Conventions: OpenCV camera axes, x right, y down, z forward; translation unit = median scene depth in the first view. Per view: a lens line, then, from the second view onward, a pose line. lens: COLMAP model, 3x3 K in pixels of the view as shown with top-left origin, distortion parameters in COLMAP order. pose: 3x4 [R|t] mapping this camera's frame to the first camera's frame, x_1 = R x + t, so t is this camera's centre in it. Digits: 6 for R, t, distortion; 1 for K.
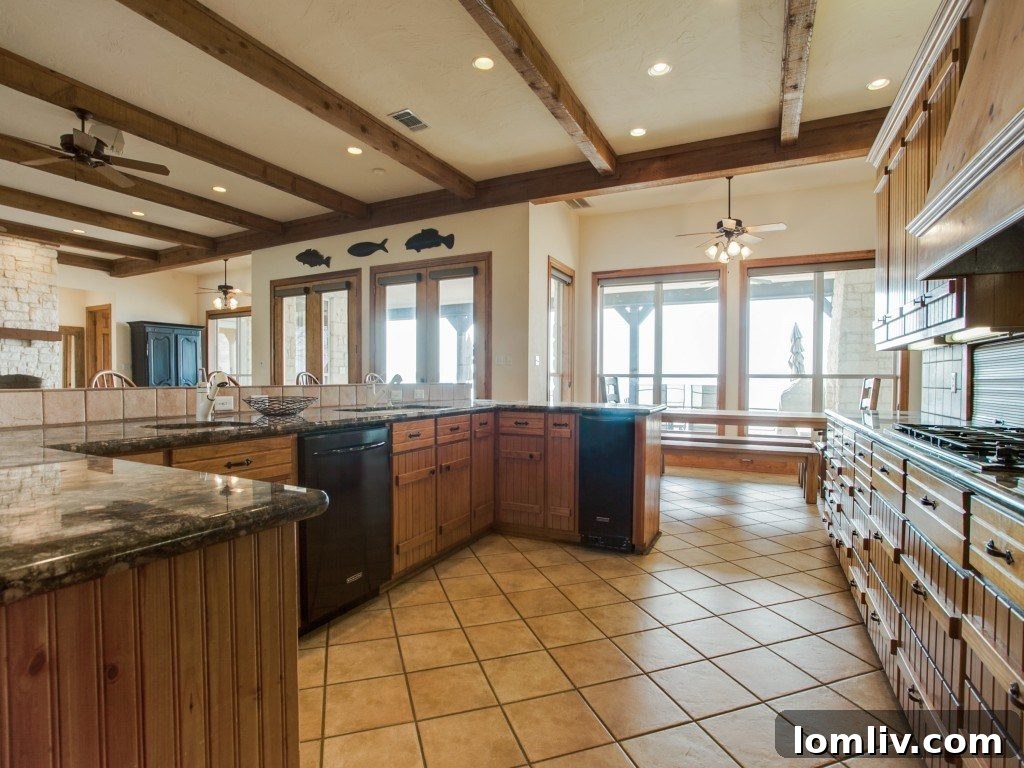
lens RADIAL K [[509.3, 0, 517.0], [0, 509.3, 390.1], [0, 0, 1]] dist [-0.070995, 0.032219]
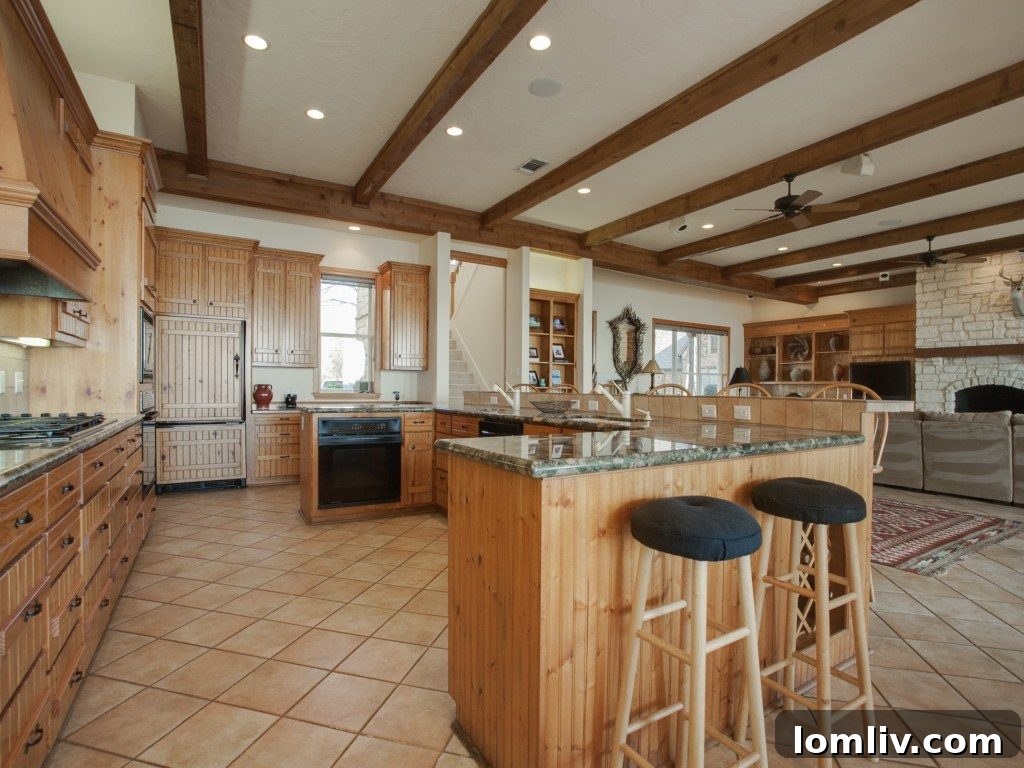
lens RADIAL K [[509.3, 0, 517.0], [0, 509.3, 390.1], [0, 0, 1]] dist [-0.070995, 0.032219]
pose [[-0.537523, -0.009936, -0.843191, 0.626952], [-0.029915, 0.999526, 0.007292, -0.017971], [0.842718, 0.029144, -0.537565, 1.271526]]
